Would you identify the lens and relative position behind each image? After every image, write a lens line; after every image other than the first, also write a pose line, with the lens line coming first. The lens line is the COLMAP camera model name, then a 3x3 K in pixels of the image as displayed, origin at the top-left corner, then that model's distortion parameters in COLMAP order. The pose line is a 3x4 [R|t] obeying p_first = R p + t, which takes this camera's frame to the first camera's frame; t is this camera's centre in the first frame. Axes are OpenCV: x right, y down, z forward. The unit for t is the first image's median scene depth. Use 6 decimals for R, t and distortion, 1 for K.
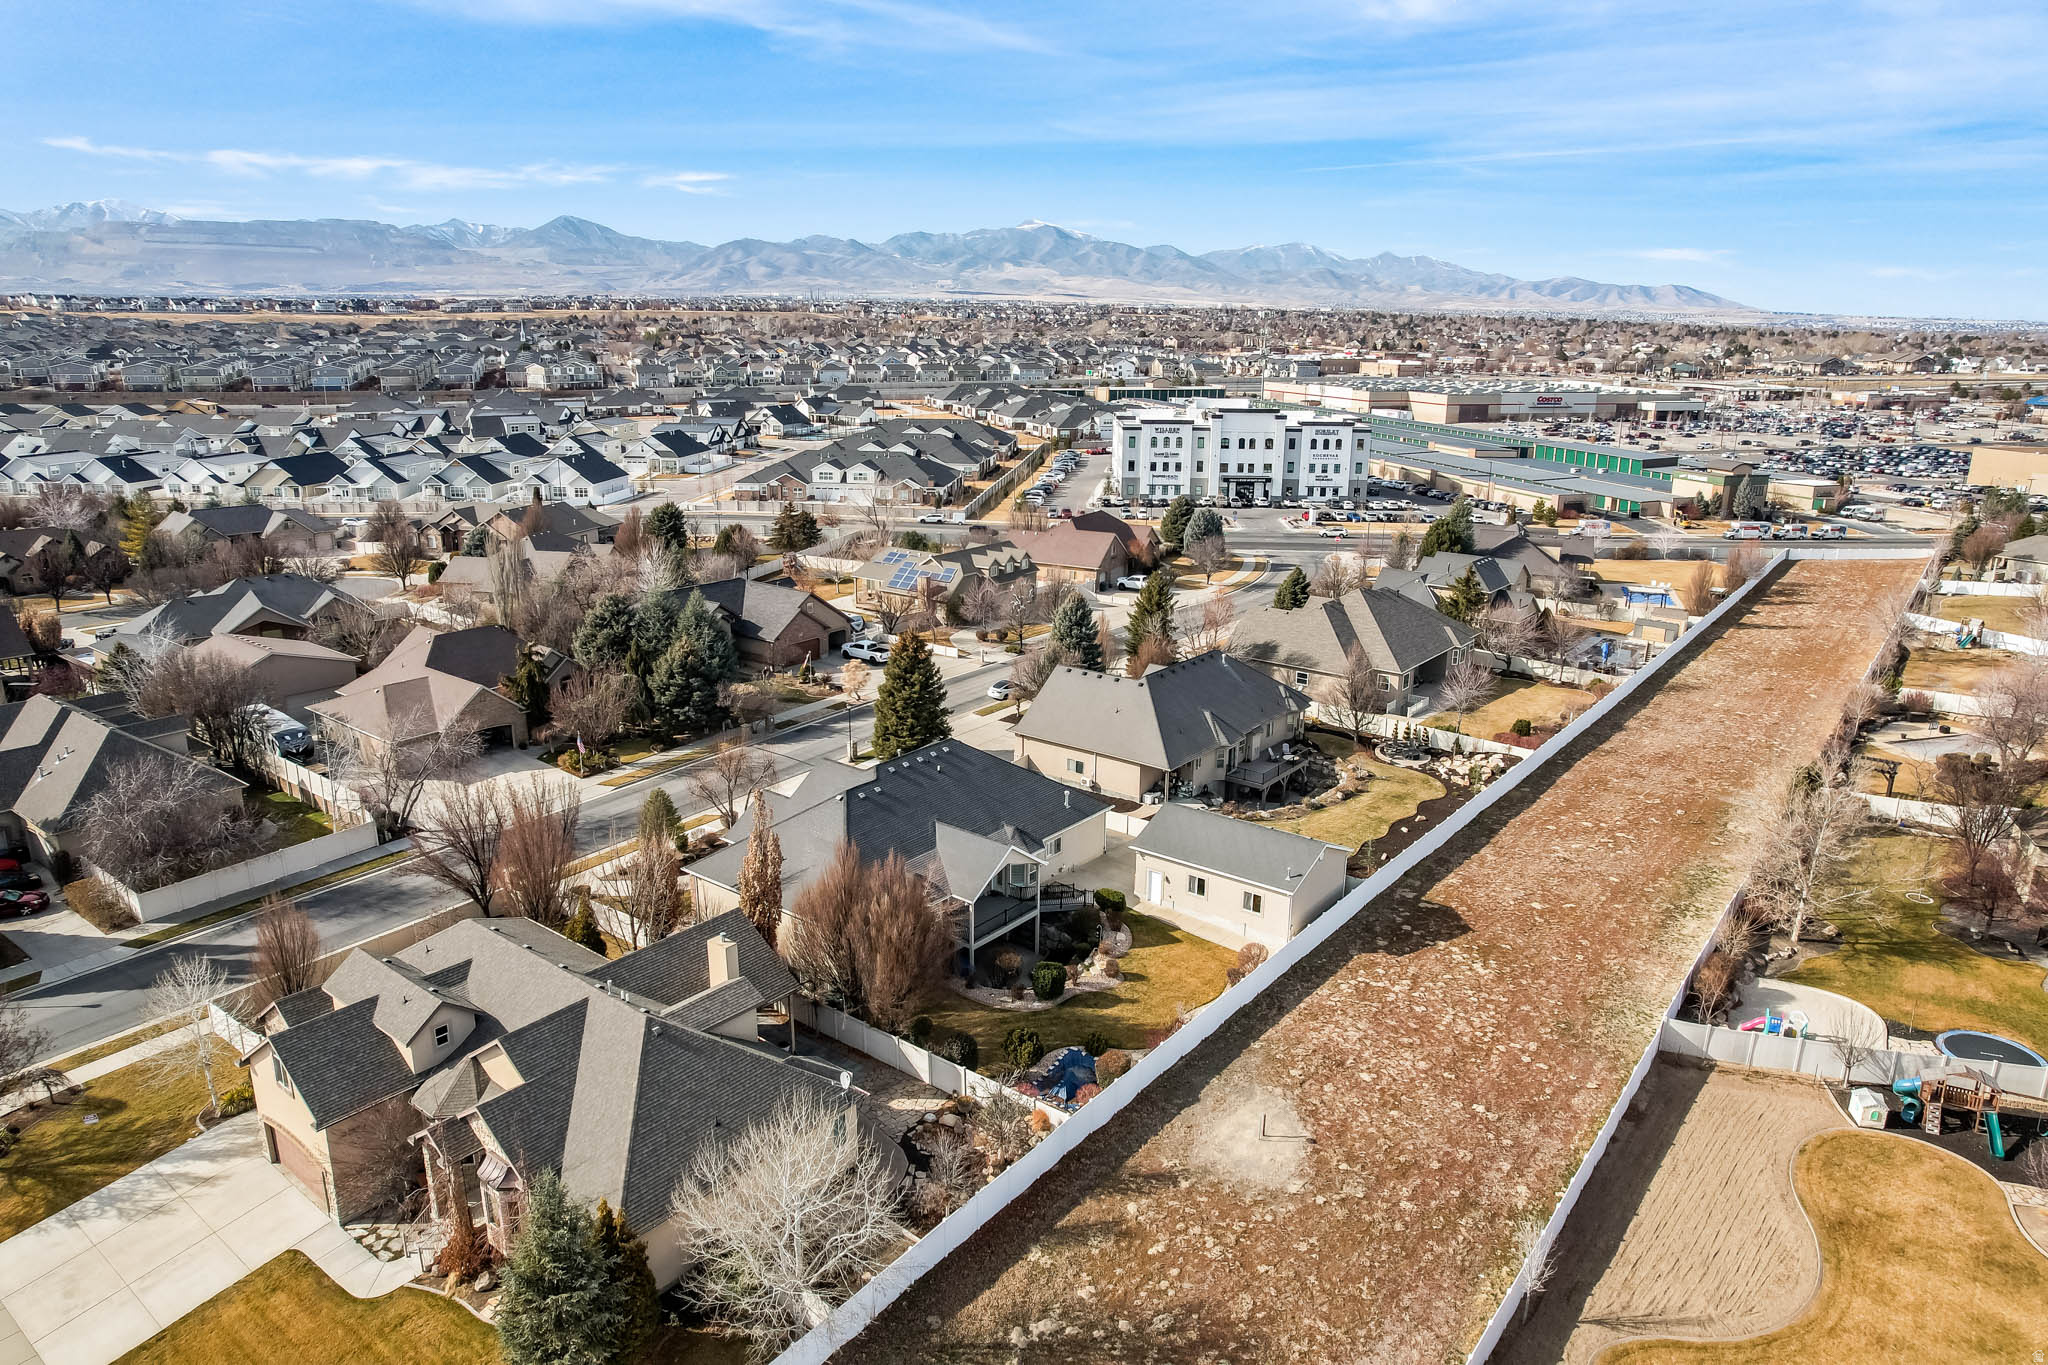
lens RADIAL K [[1310.9, 0, 1028.8], [0, 1310.9, 690.1], [0, 0, 1]] dist [-0.077027, 0.062975]
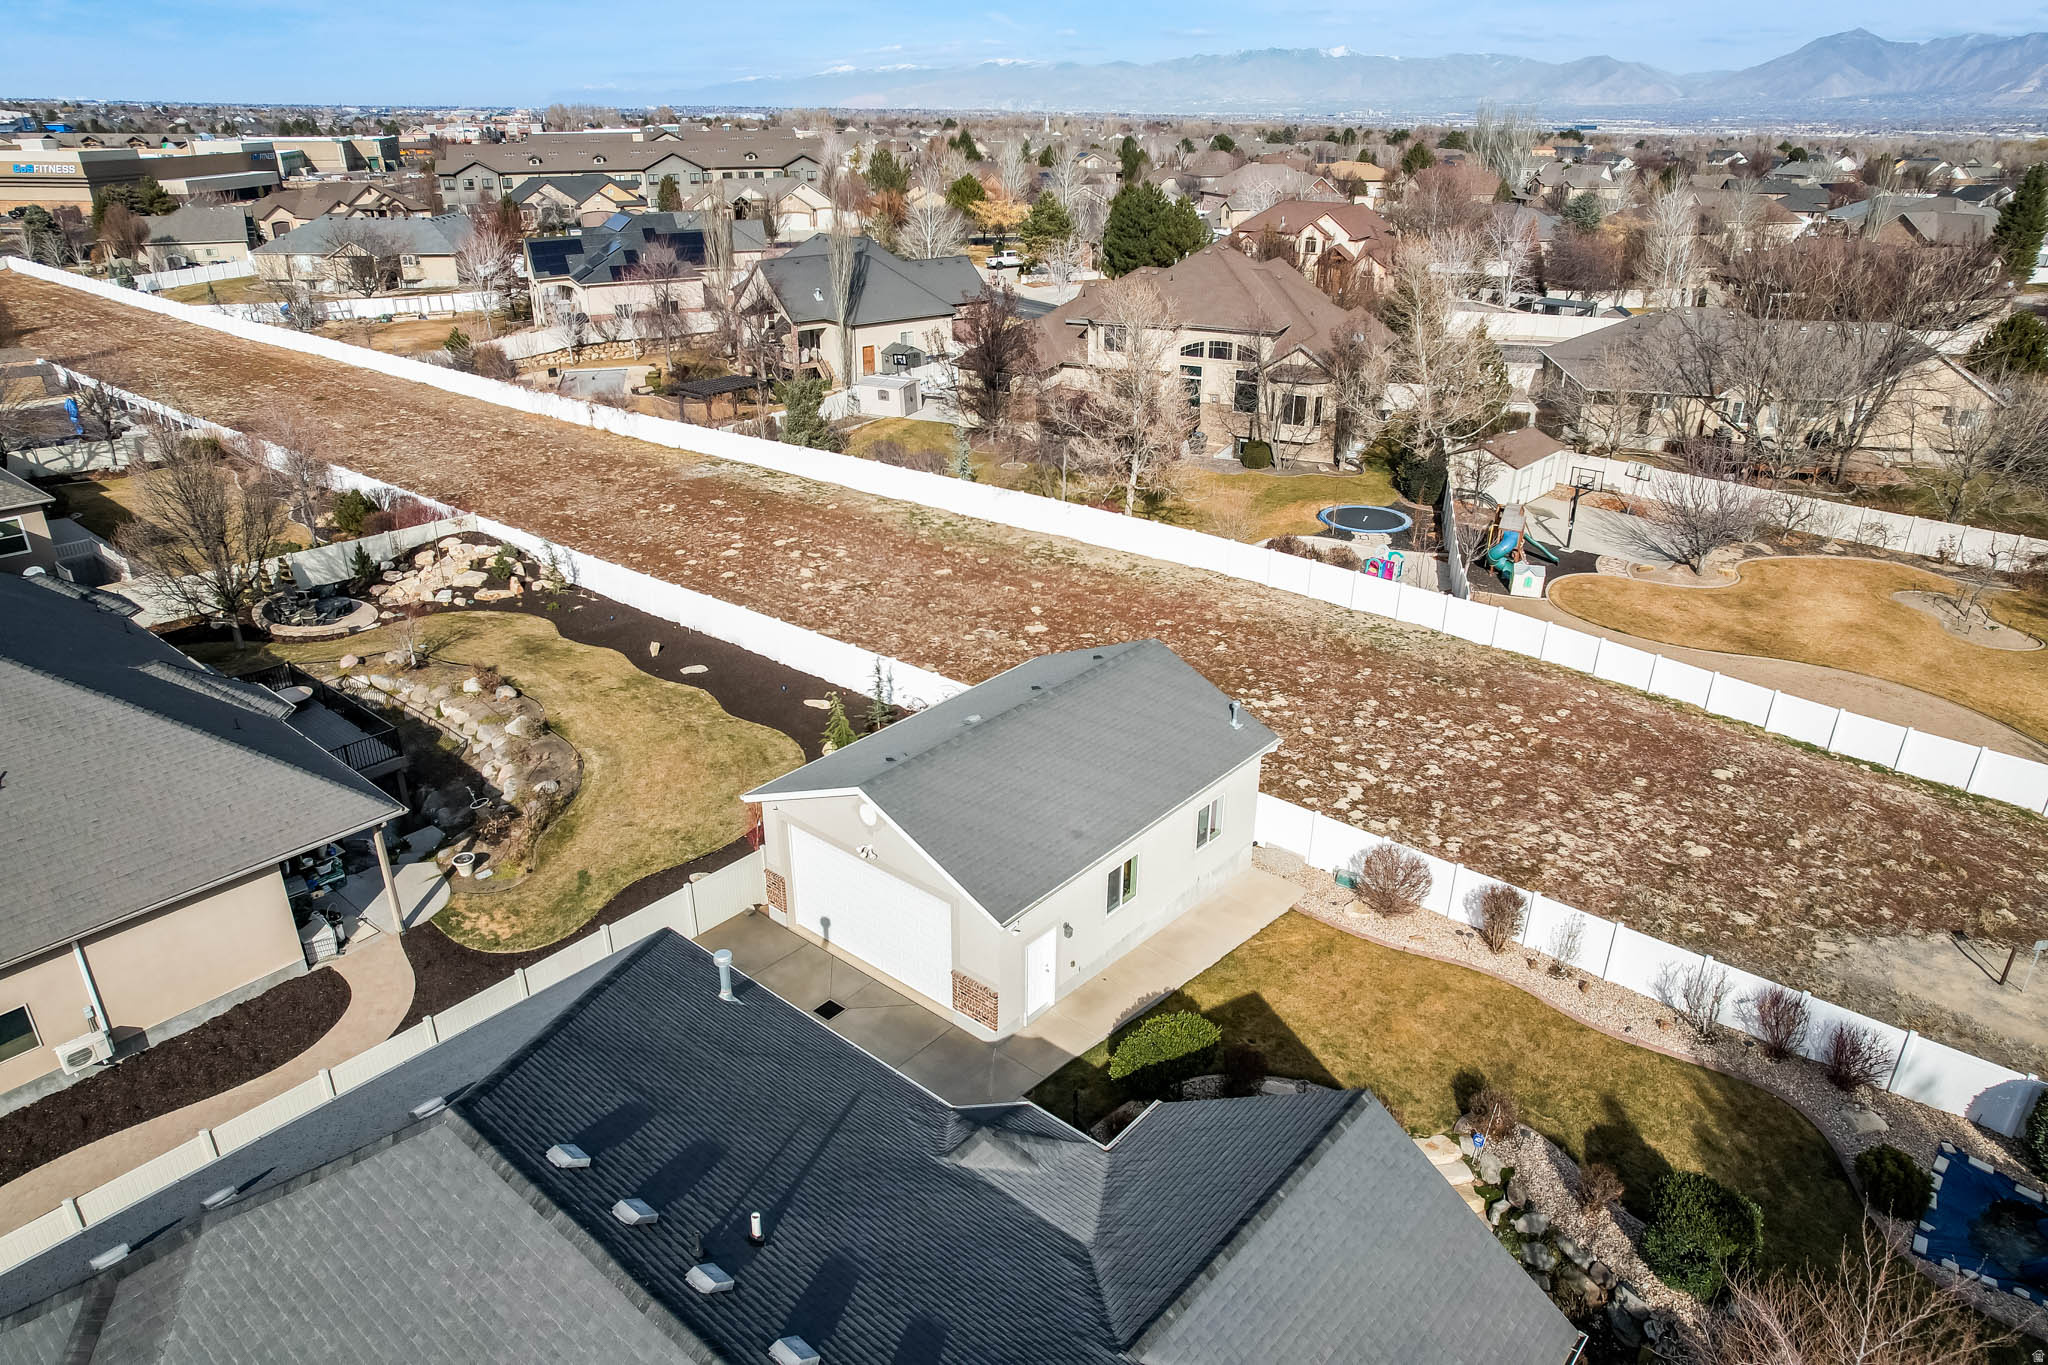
lens RADIAL K [[1310.9, 0, 1004.5], [0, 1310.9, 694.1], [0, 0, 1]] dist [-0.077027, 0.062975]
pose [[0.050614, -0.425067, 0.903746, -0.124453], [0.271676, 0.876642, 0.397104, -0.039366], [-0.961057, 0.225427, 0.159851, 0.597006]]
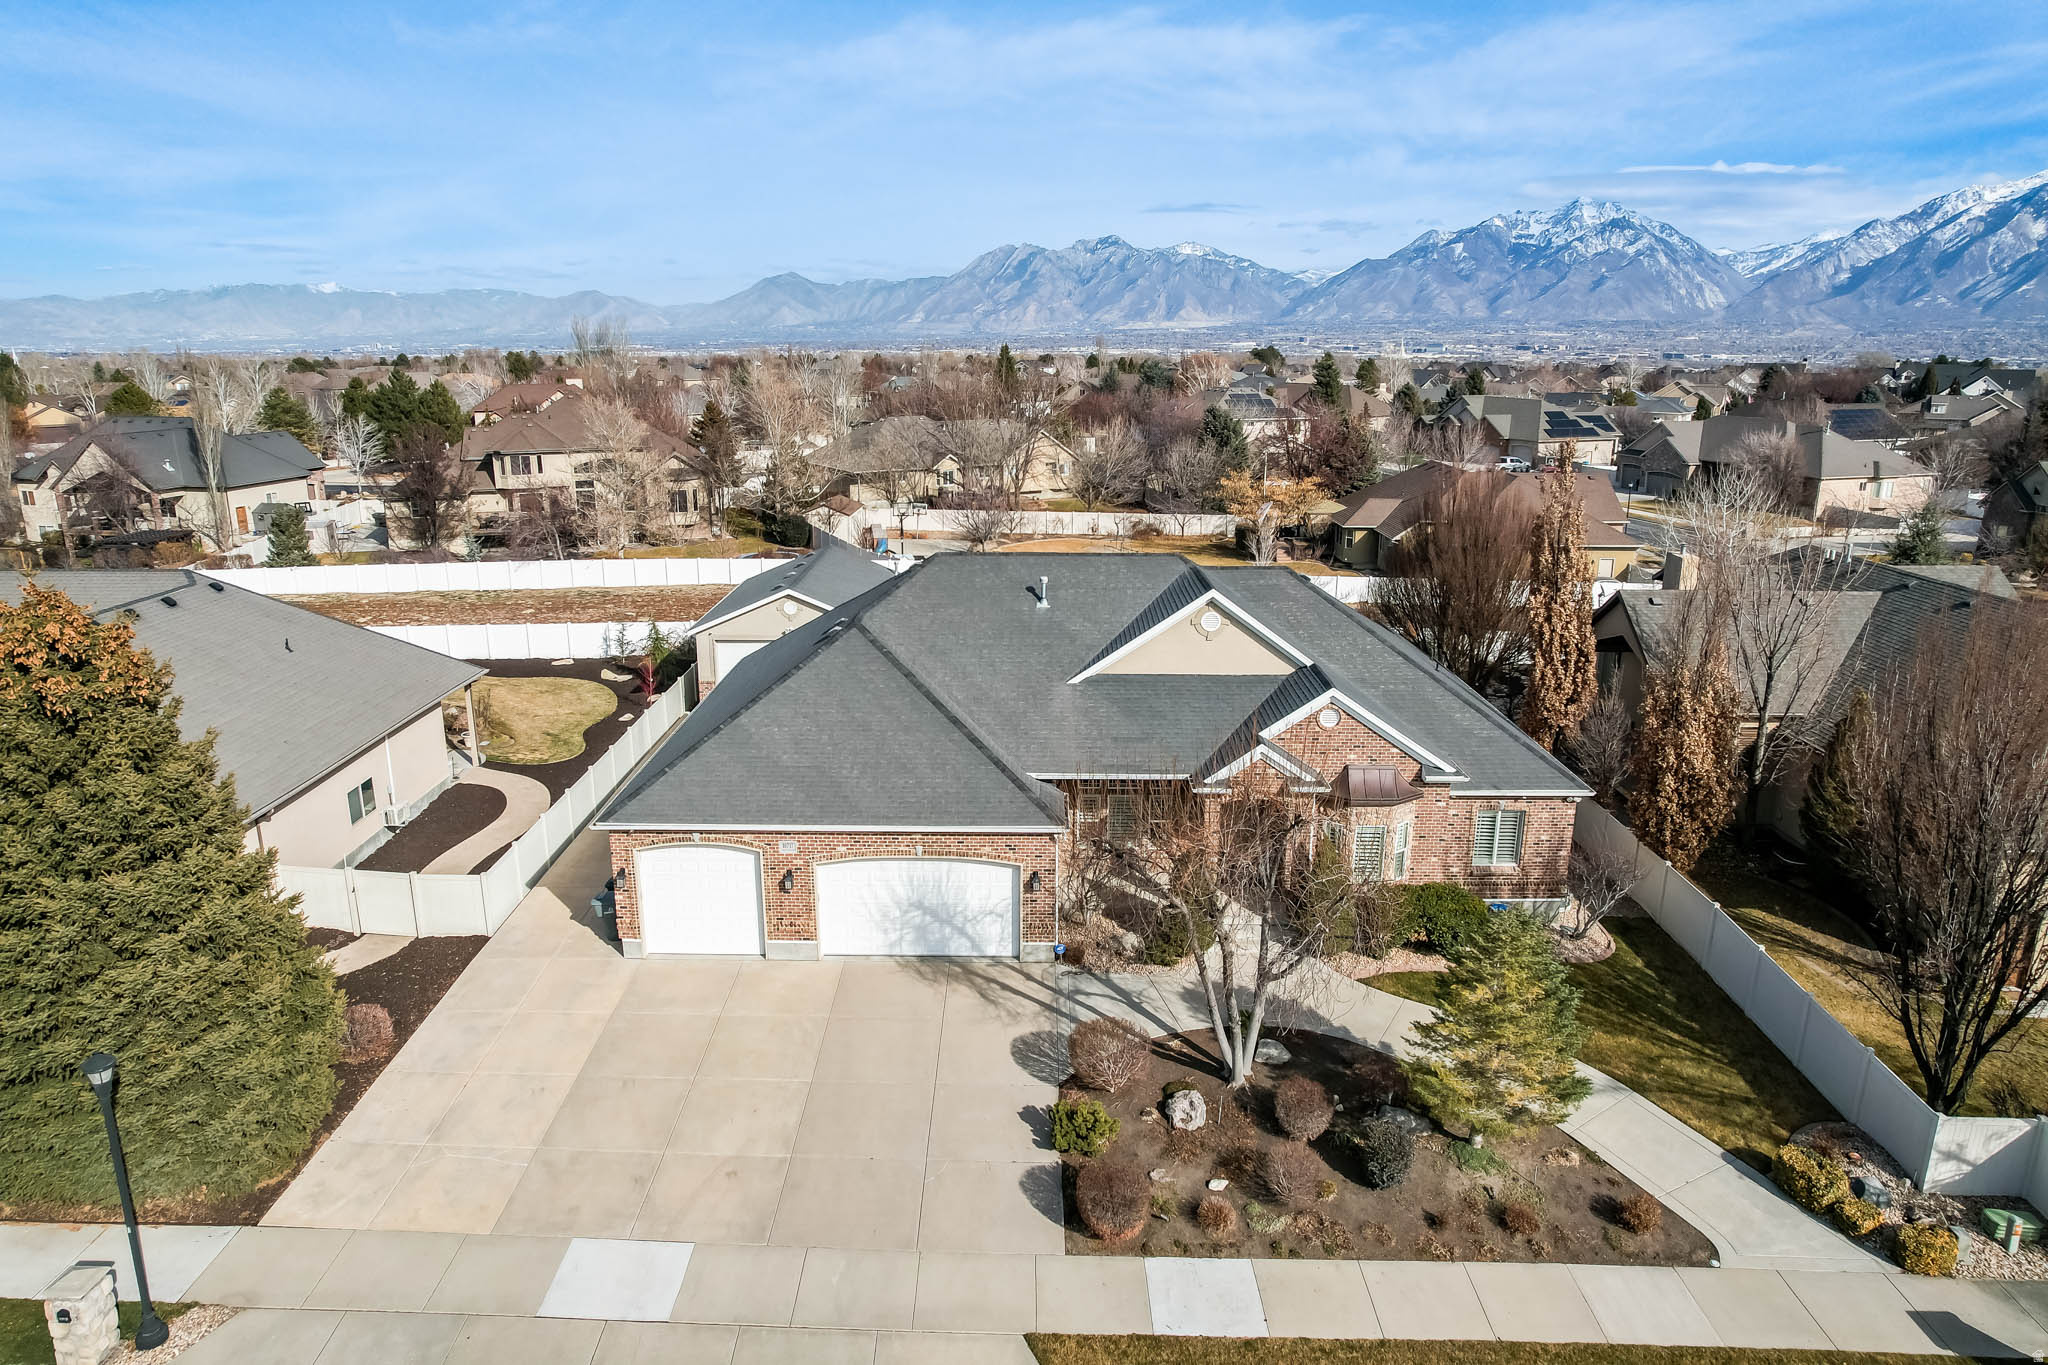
lens RADIAL K [[1310.9, 0, 1023.8], [0, 1310.9, 691.2], [0, 0, 1]] dist [-0.077027, 0.062975]
pose [[-0.610664, -0.218200, 0.761235, -0.271656], [0.213256, 0.880462, 0.423450, -0.067867], [-0.762635, 0.420923, -0.491134, 0.804294]]
